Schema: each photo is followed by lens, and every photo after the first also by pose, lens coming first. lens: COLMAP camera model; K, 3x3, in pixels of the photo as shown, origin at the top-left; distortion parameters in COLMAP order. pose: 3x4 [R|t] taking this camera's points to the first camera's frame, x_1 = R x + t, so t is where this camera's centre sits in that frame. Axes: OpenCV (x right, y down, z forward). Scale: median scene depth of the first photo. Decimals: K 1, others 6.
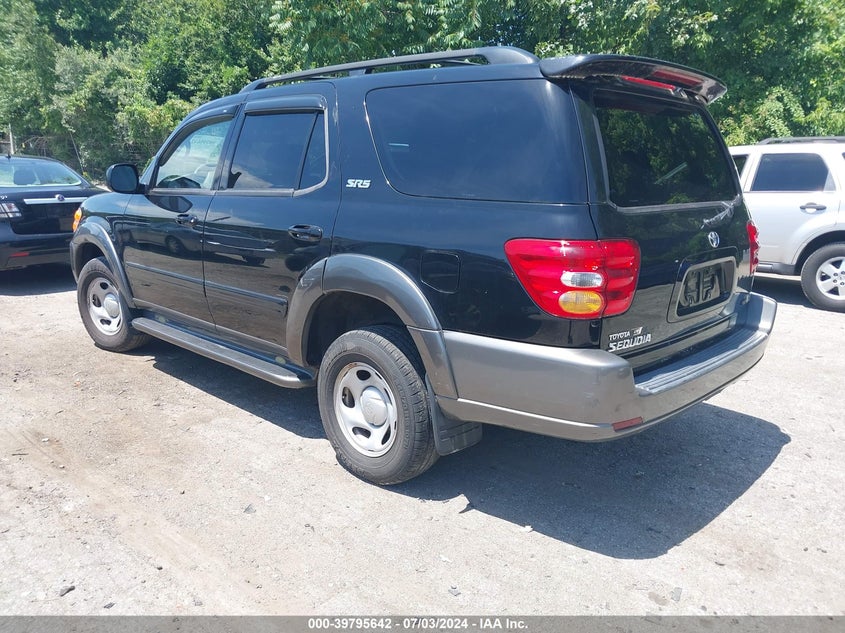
lens RADIAL K [[660.9, 0, 420.0], [0, 660.9, 333.4], [0, 0, 1]] dist [-0.008037, -0.007190]
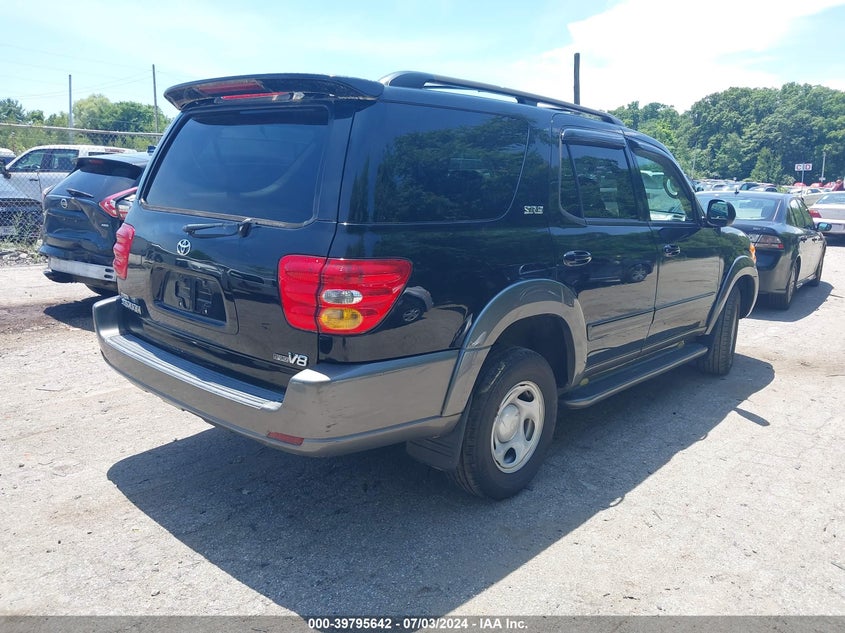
lens RADIAL K [[660.9, 0, 420.0], [0, 660.9, 333.4], [0, 0, 1]] dist [-0.008037, -0.007190]
pose [[0.036065, 0.192689, -0.980597, 1.202223], [-0.273839, 0.945584, 0.175737, -0.239847], [0.961099, 0.262187, 0.086868, 1.061073]]
